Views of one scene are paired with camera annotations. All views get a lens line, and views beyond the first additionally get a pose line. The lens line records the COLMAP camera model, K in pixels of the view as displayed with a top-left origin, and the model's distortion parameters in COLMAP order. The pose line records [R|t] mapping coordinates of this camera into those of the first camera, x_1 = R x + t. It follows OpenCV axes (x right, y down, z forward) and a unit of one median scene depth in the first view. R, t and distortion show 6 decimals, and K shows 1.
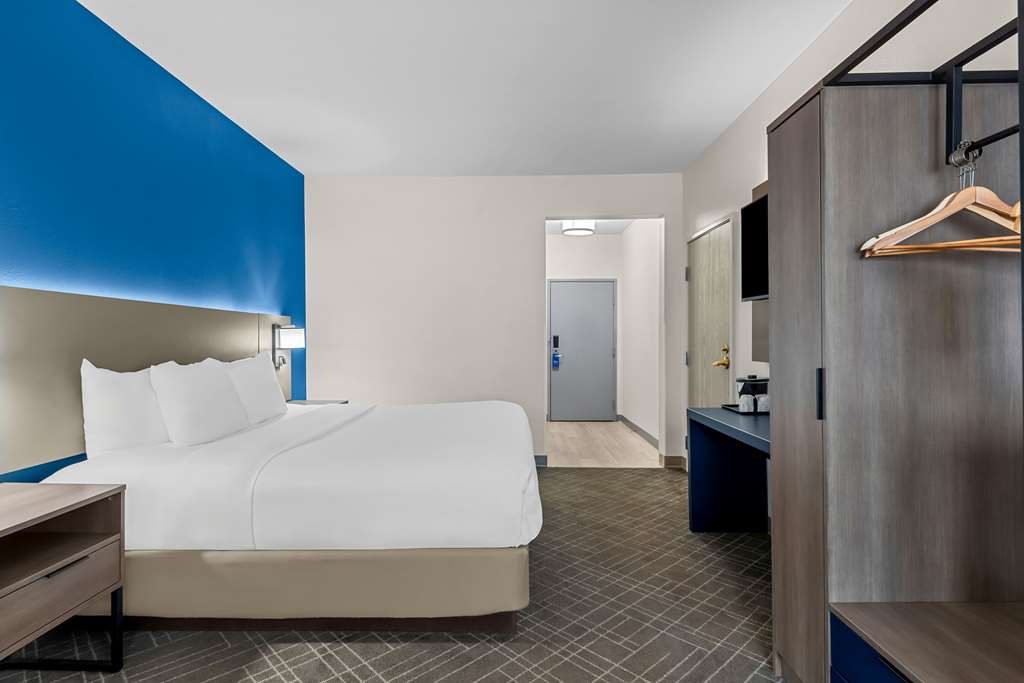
lens RADIAL K [[542.9, 0, 503.6], [0, 542.9, 343.2], [0, 0, 1]] dist [0.004273, -0.002641]
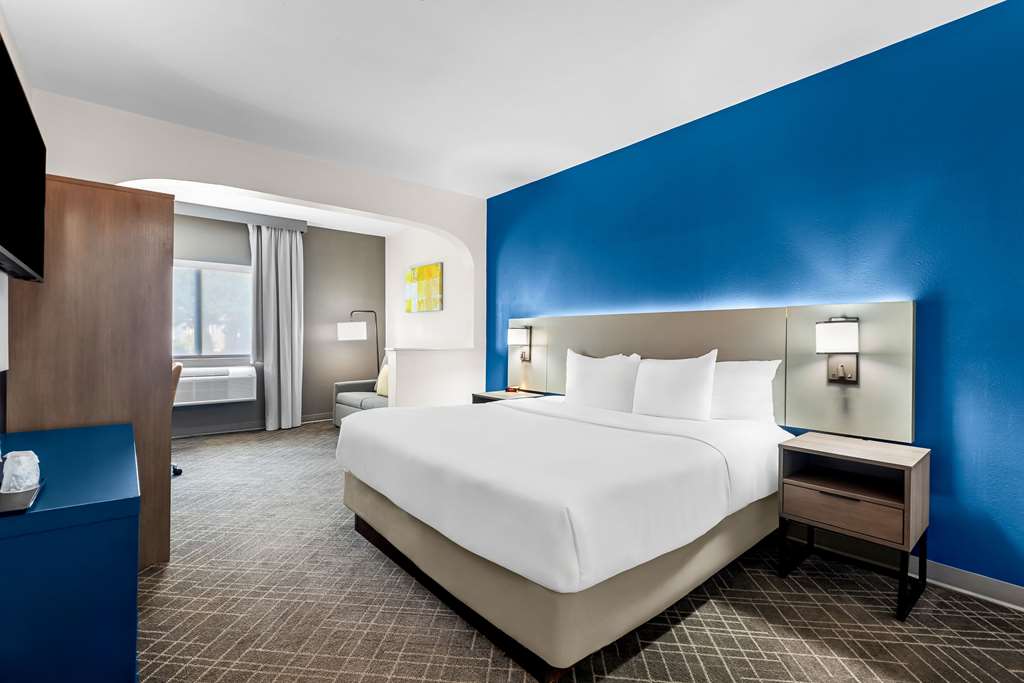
lens RADIAL K [[448.9, 0, 505.4], [0, 448.9, 340.4], [0, 0, 1]] dist [0.005091, 0.000240]
pose [[-0.755247, 0.007075, -0.655402, 0.385800], [-0.004957, 0.999851, 0.016506, -0.020085], [0.655421, 0.015715, -0.755100, 1.615441]]
